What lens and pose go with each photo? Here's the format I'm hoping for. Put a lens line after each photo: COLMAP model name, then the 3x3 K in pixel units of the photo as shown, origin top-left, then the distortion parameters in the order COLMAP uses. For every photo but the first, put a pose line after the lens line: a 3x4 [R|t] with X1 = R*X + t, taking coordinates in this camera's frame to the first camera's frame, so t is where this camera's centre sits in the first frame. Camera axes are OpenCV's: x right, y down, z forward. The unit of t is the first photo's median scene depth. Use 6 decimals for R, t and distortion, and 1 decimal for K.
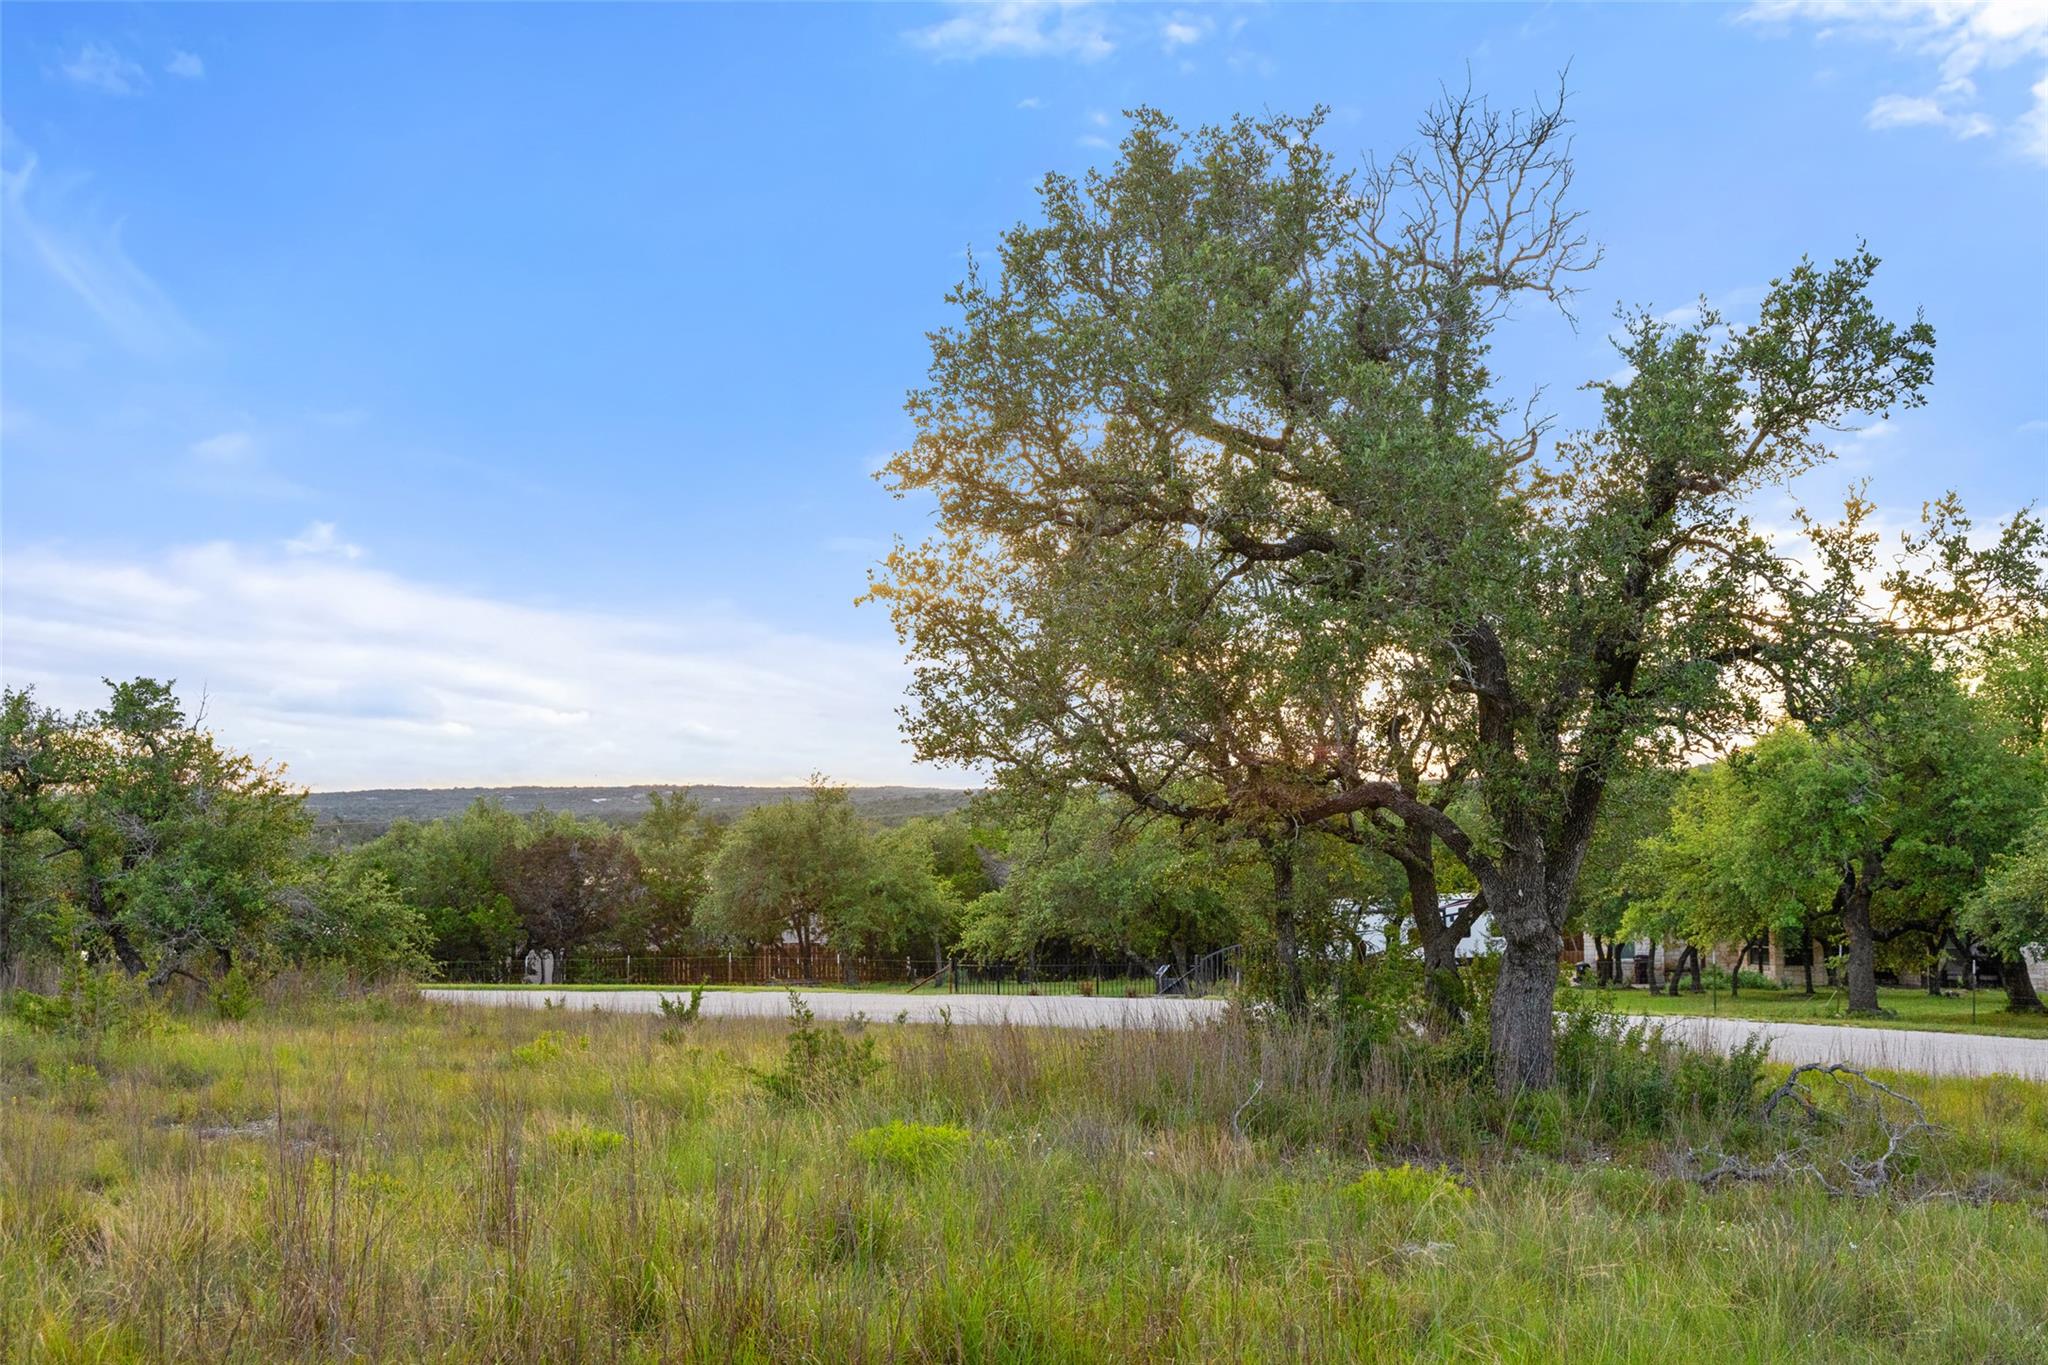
lens RADIAL K [[2762.0, 0, 1024.5], [0, 2762.0, 683.3], [0, 0, 1]] dist [0.017436, 0.000000]
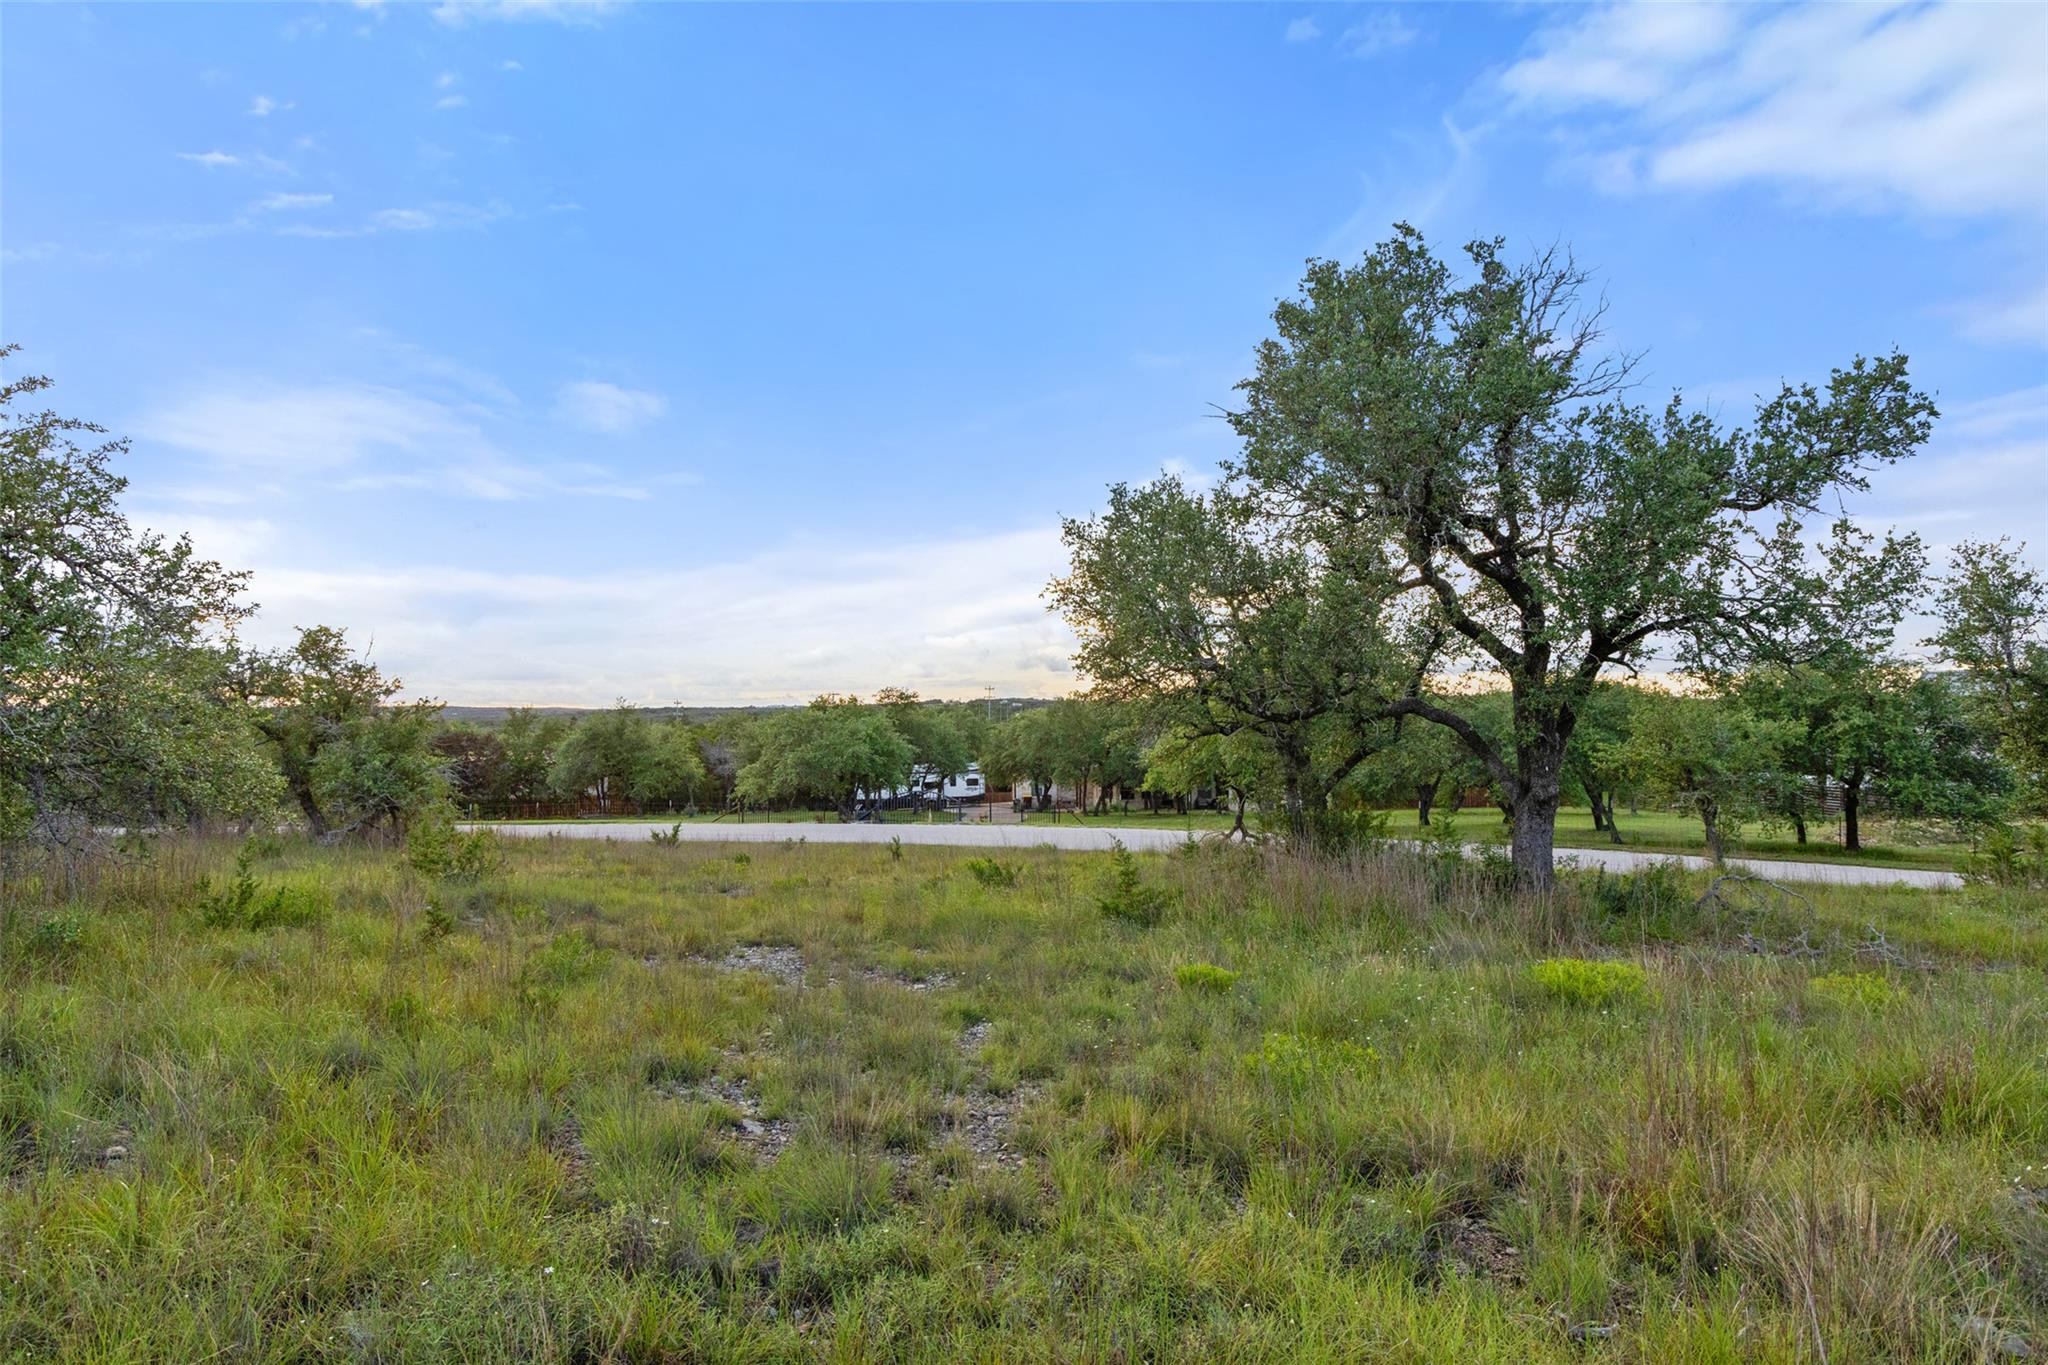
lens RADIAL K [[1387.5, 0, 1030.8], [0, 1387.5, 686.1], [0, 0, 1]] dist [0.007620, 0.000915]
pose [[0.959474, 0.010616, 0.281596, -0.125708], [-0.016507, 0.999692, 0.018555, 0.007919], [-0.281312, -0.022452, 0.959354, 0.130987]]
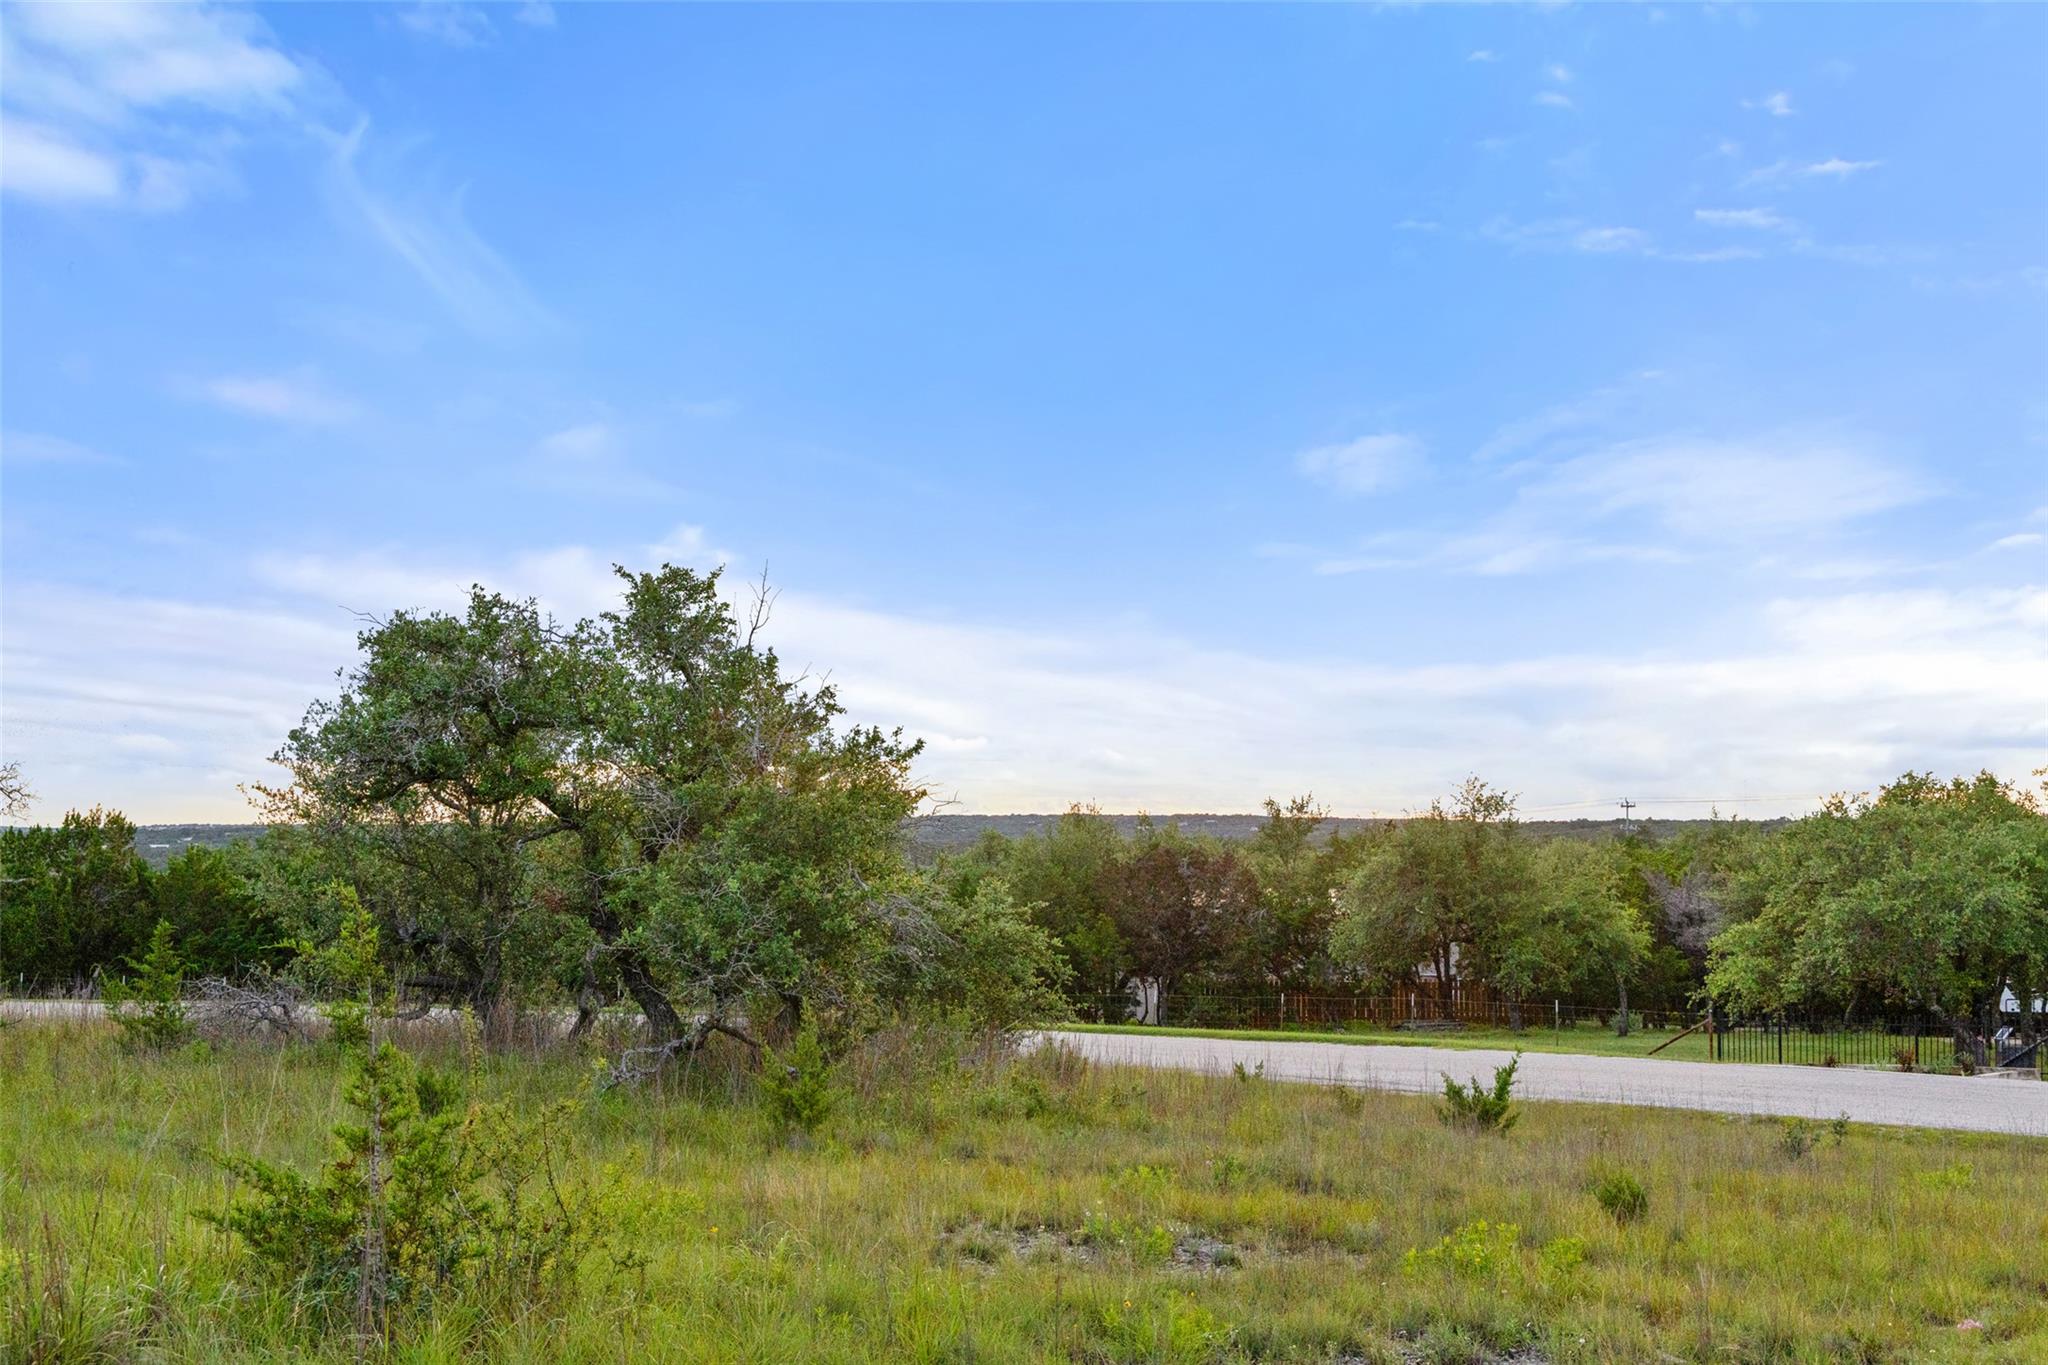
lens RADIAL K [[2596.9, 0, 1027.6], [0, 2596.9, 683.9], [0, 0, 1]] dist [0.020328, 0.000000]
pose [[0.980755, 0.002900, -0.195221, -0.092273], [-0.005651, 0.999892, -0.013536, 0.025661], [0.195161, 0.014379, 0.980666, 0.326314]]
